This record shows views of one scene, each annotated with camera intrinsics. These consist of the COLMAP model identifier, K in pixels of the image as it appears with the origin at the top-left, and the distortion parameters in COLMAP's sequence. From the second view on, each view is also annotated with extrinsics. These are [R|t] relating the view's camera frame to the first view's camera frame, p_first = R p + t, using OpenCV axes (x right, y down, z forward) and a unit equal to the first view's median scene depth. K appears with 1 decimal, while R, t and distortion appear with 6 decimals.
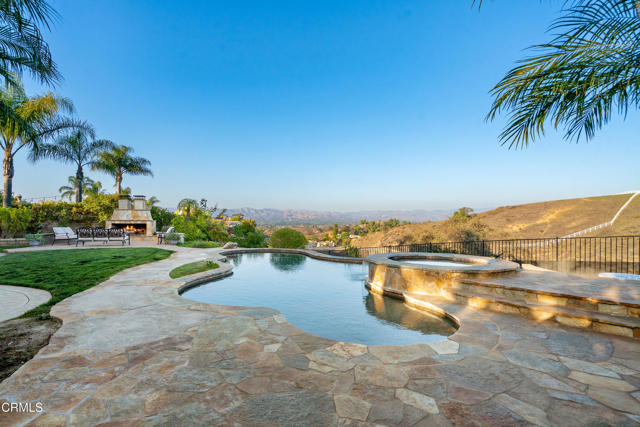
lens RADIAL K [[294.2, 0, 313.1], [0, 294.2, 221.5], [0, 0, 1]] dist [-0.004353, 0.003590]
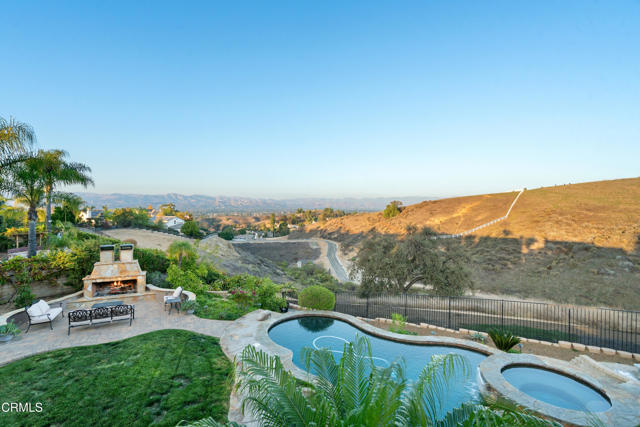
lens RADIAL K [[294.2, 0, 321.6], [0, 294.2, 211.2], [0, 0, 1]] dist [-0.004353, 0.003590]
pose [[0.969278, 0.005909, 0.245897, -0.227984], [-0.007787, 0.999947, 0.006664, -0.172646], [-0.245845, -0.008374, 0.969273, 0.043601]]
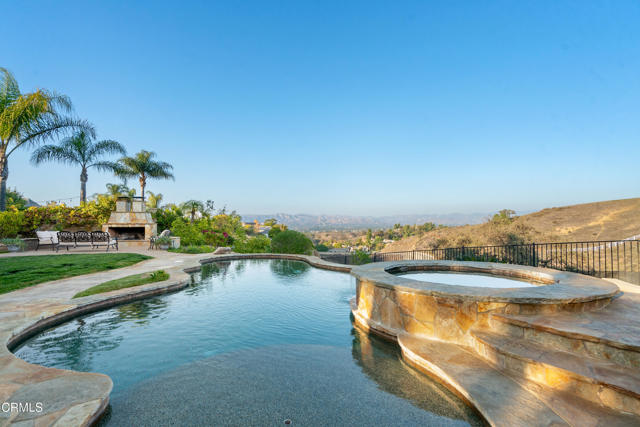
lens RADIAL K [[294.2, 0, 321.8], [0, 294.2, 217.1], [0, 0, 1]] dist [-0.004353, 0.003590]
pose [[0.996436, -0.011689, -0.083534, 0.055272], [0.009049, 0.999449, -0.031923, 0.009048], [0.083861, 0.031053, 0.995993, 0.111118]]
